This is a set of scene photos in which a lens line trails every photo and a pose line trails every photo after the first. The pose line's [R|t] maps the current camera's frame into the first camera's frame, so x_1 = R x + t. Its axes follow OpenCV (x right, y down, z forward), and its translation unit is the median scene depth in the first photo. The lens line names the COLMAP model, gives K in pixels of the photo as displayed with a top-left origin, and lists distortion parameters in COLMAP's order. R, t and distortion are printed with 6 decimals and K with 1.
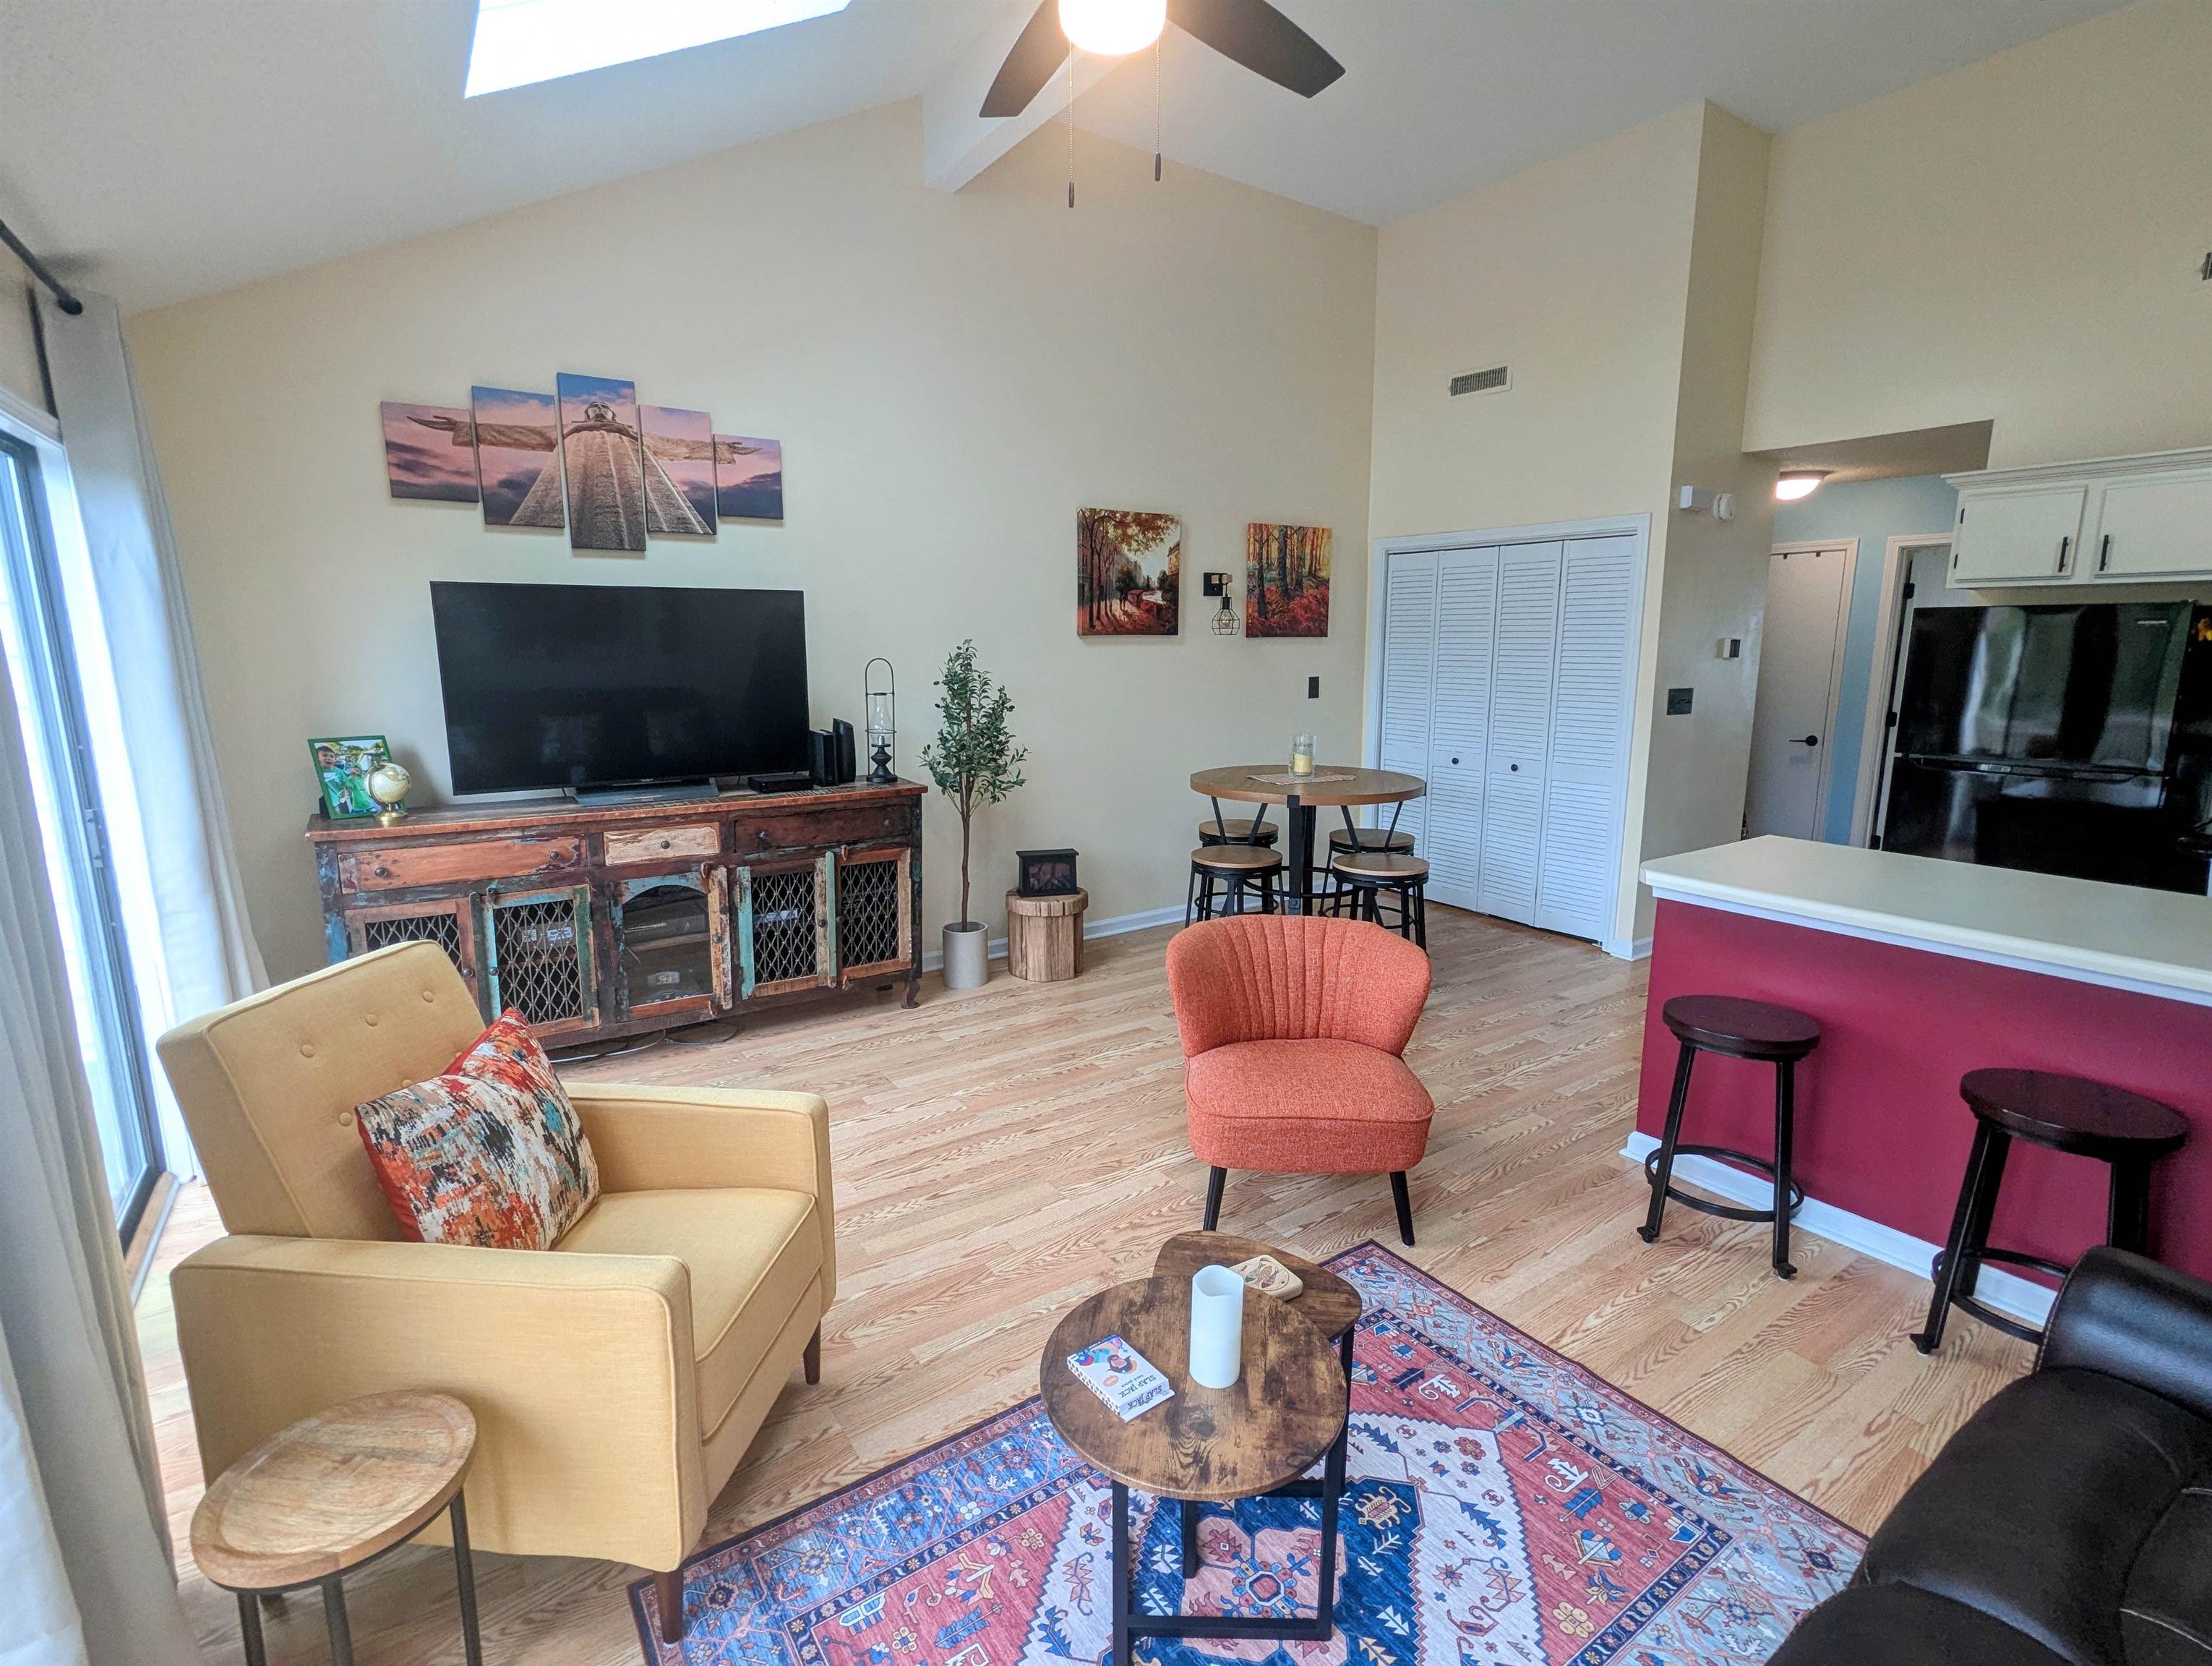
lens RADIAL K [[1049.6, 0, 1106.0], [0, 1049.6, 833.0], [0, 0, 1]] dist [0.003256, 0.000155]
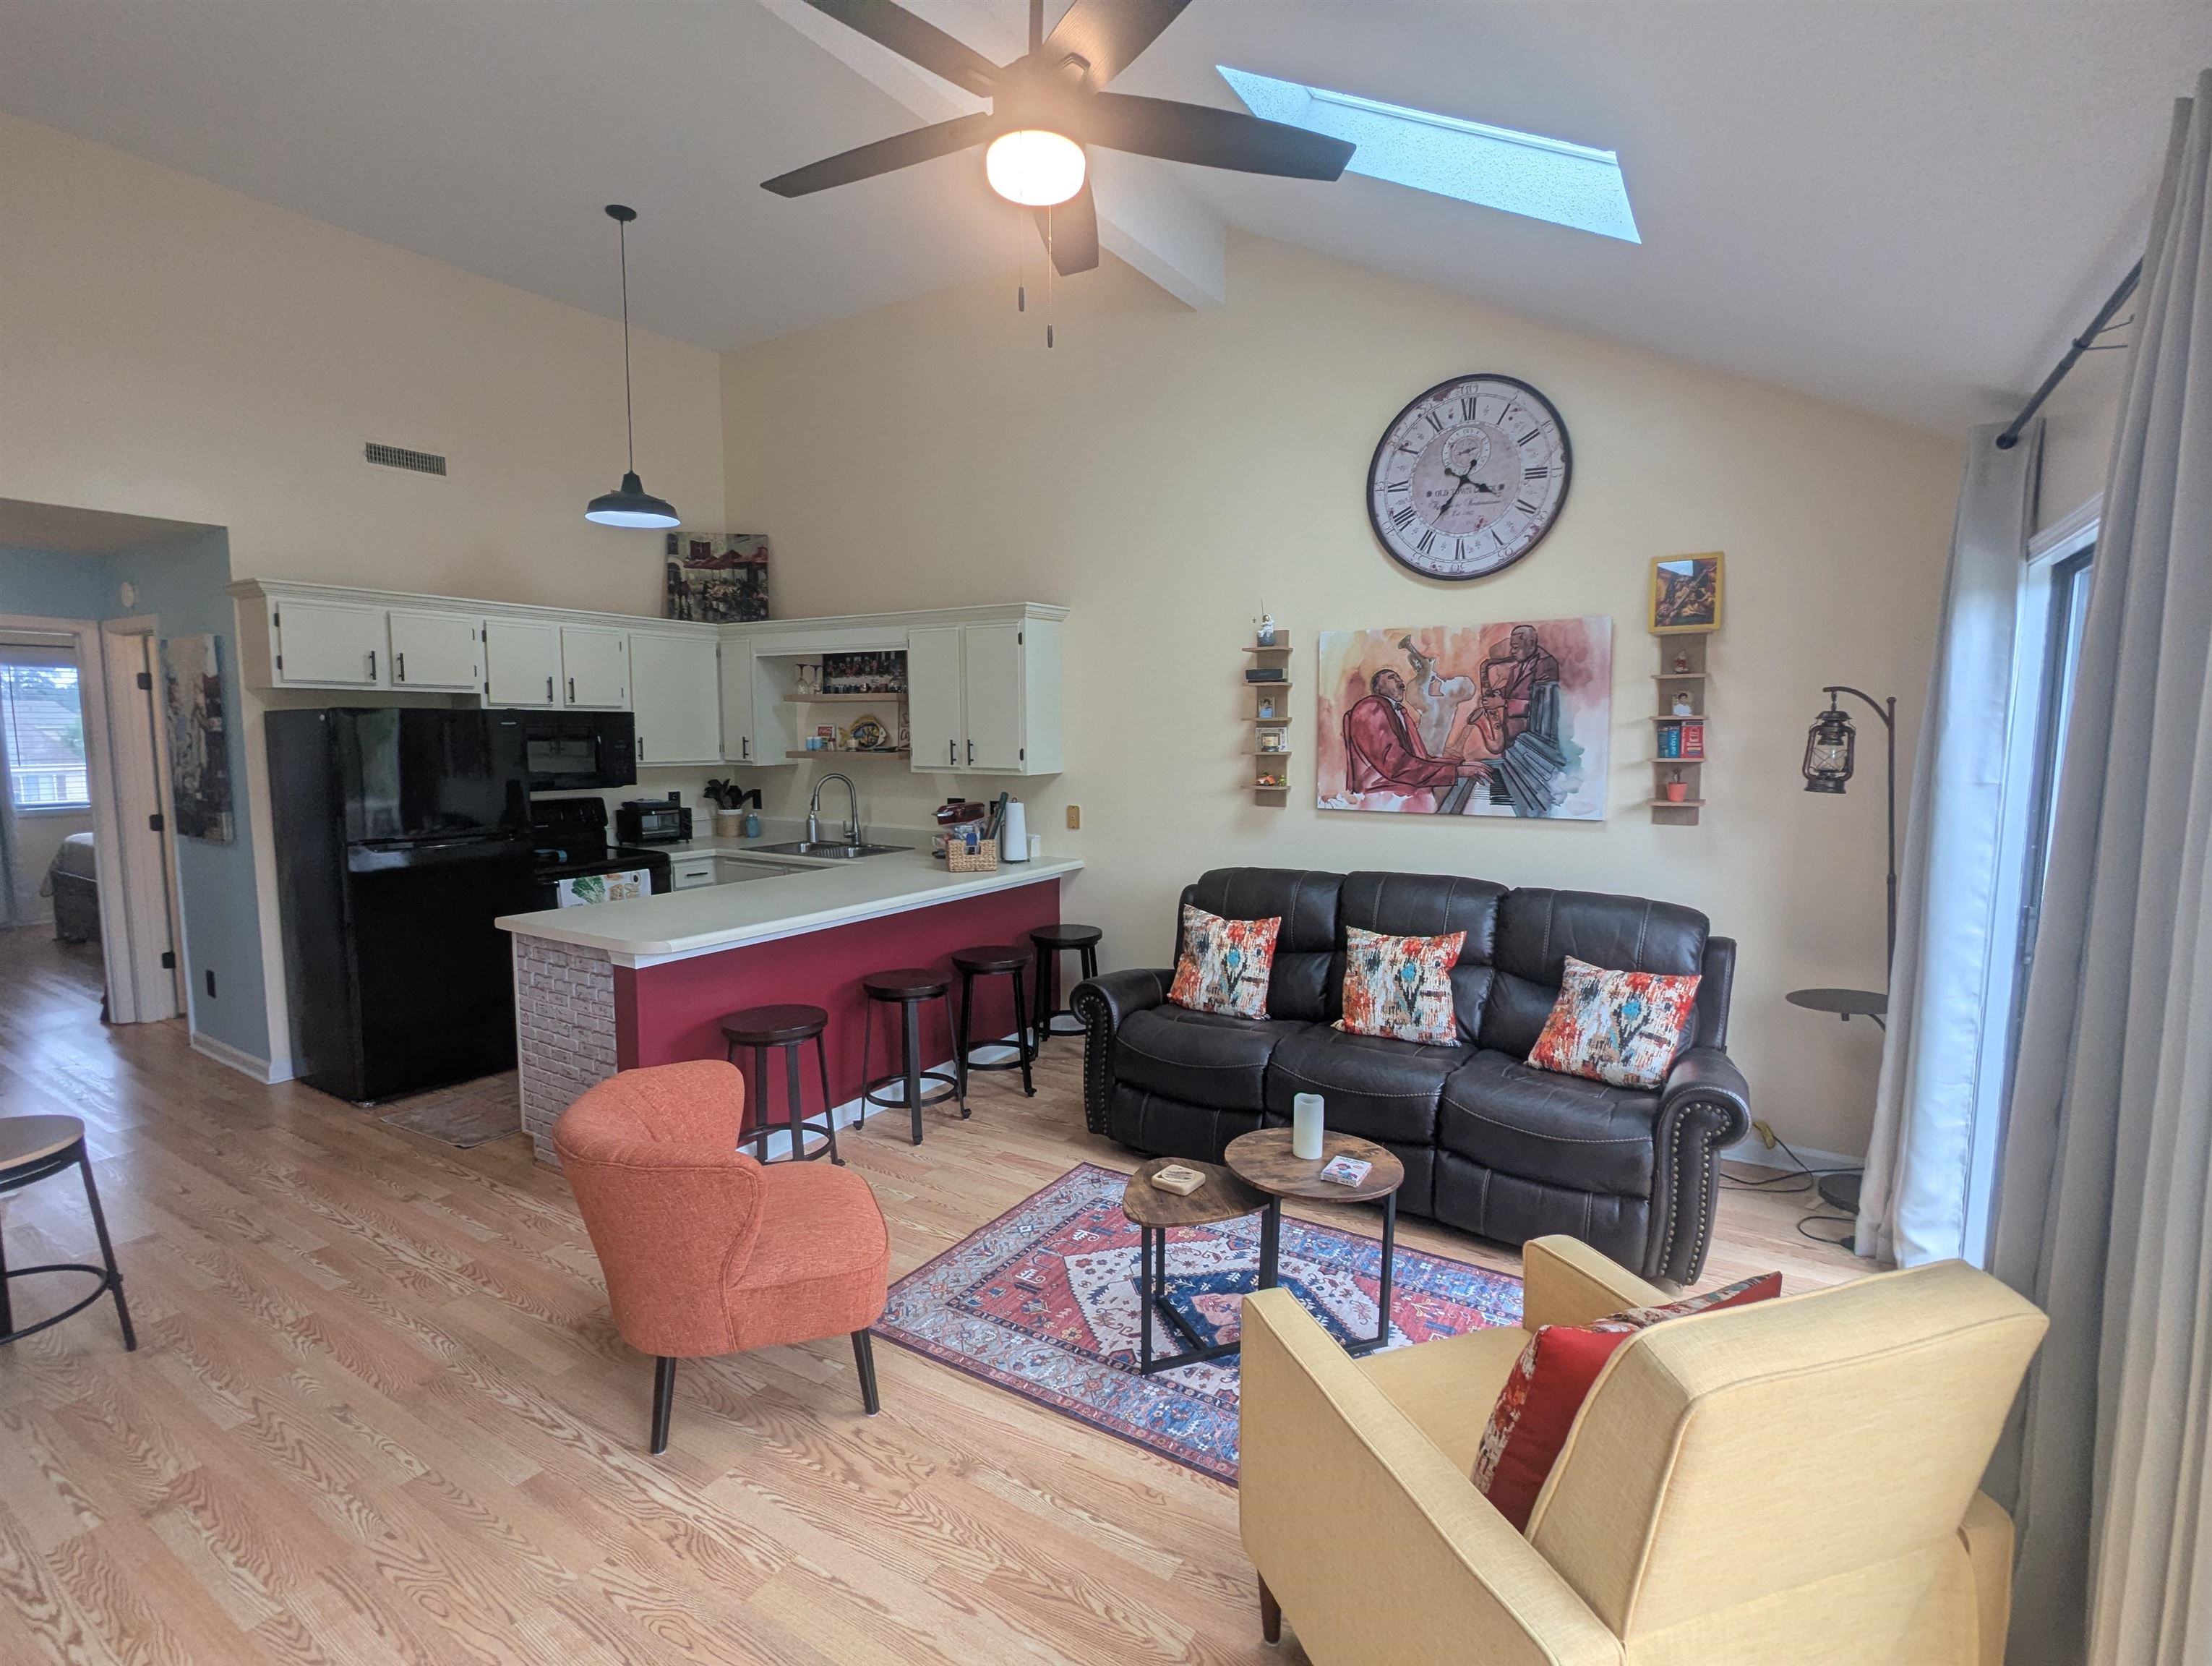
lens RADIAL K [[1049.6, 0, 1106.0], [0, 1049.6, 833.0], [0, 0, 1]] dist [0.003256, 0.000155]
pose [[-0.392738, -0.091290, 0.915108, -0.470211], [0.165799, 0.971728, 0.168094, -0.128083], [-0.904582, 0.217741, -0.366498, 0.651155]]
